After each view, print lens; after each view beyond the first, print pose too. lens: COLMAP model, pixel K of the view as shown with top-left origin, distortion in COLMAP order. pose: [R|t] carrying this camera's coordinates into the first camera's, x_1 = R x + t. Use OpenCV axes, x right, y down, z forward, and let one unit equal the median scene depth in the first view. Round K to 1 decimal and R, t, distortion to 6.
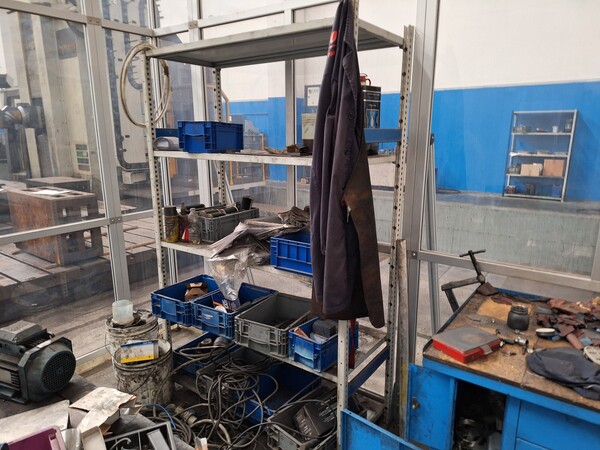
lens RADIAL K [[426.0, 0, 304.6], [0, 426.0, 237.5], [0, 0, 1]] dist [0.024301, -0.016348]
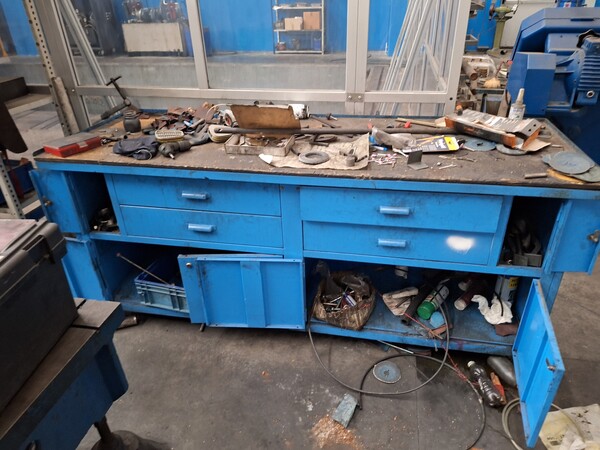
lens RADIAL K [[426.0, 0, 298.6], [0, 426.0, 239.4], [0, 0, 1]] dist [0.024301, -0.016348]
pose [[0.913454, -0.228985, 0.336405, 0.068711], [0.127400, 0.946024, 0.298007, 0.030494], [-0.386486, -0.229358, 0.893322, -0.060408]]
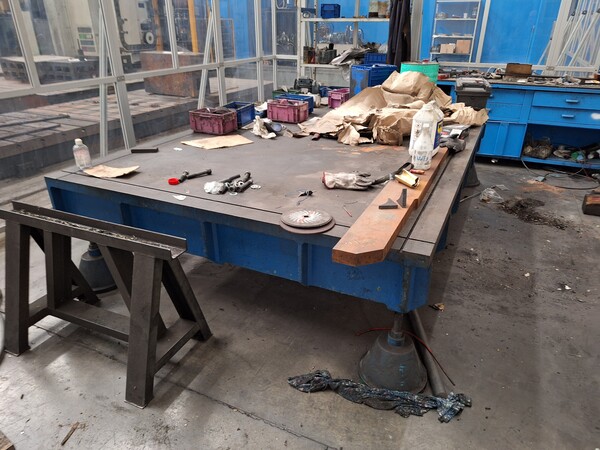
lens RADIAL K [[426.0, 0, 300.7], [0, 426.0, 229.3], [0, 0, 1]] dist [0.024301, -0.016348]
pose [[0.983011, -0.076876, 0.166670, -0.189185], [0.040702, 0.976753, 0.210469, 0.093470], [-0.178975, -0.200110, 0.963288, -0.320119]]
